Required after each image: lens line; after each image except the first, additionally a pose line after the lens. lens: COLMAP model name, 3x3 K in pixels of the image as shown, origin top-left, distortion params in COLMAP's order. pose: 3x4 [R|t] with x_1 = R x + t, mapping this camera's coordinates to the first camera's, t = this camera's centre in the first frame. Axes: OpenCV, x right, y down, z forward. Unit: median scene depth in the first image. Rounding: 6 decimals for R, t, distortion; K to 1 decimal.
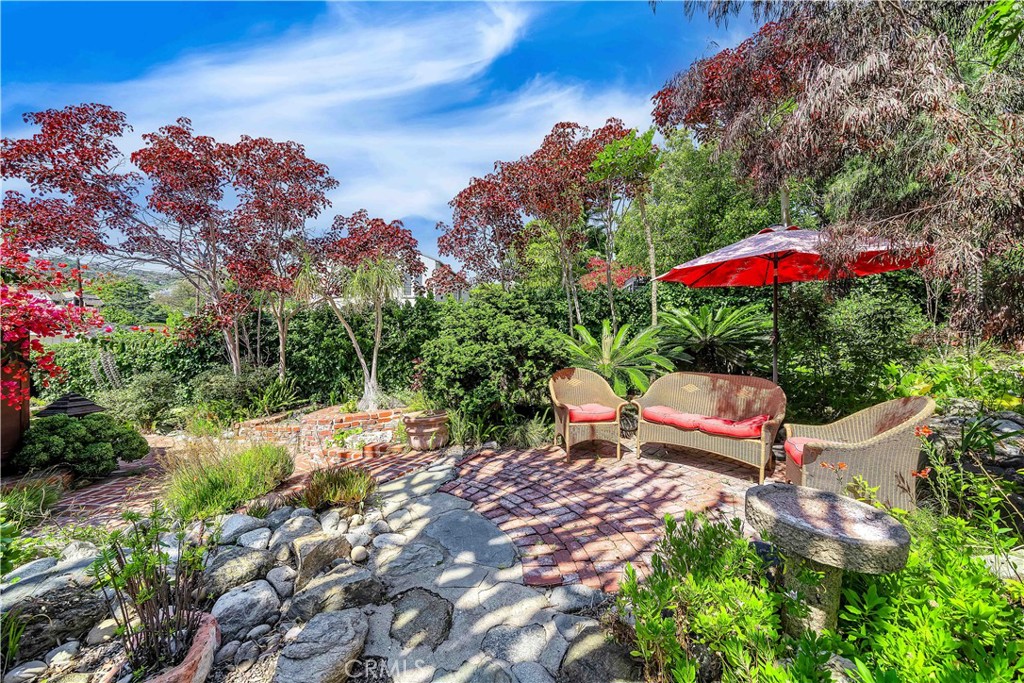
lens RADIAL K [[377.6, 0, 513.5], [0, 377.6, 339.9], [0, 0, 1]] dist [0.001001, 0.000052]
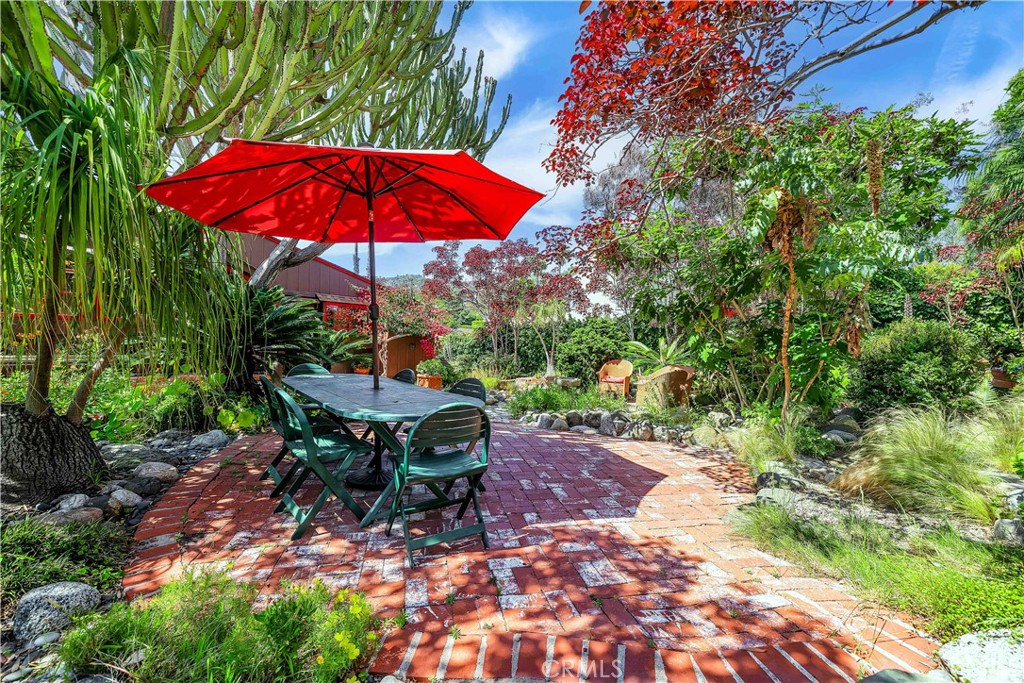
lens RADIAL K [[413.4, 0, 511.7], [0, 413.4, 341.3], [0, 0, 1]] dist [-0.000045, 0.000000]
pose [[0.798097, 0.036570, -0.601418, 0.571332], [-0.043069, 0.999066, 0.003596, -0.002489], [0.600987, 0.023033, 0.798927, -0.612940]]
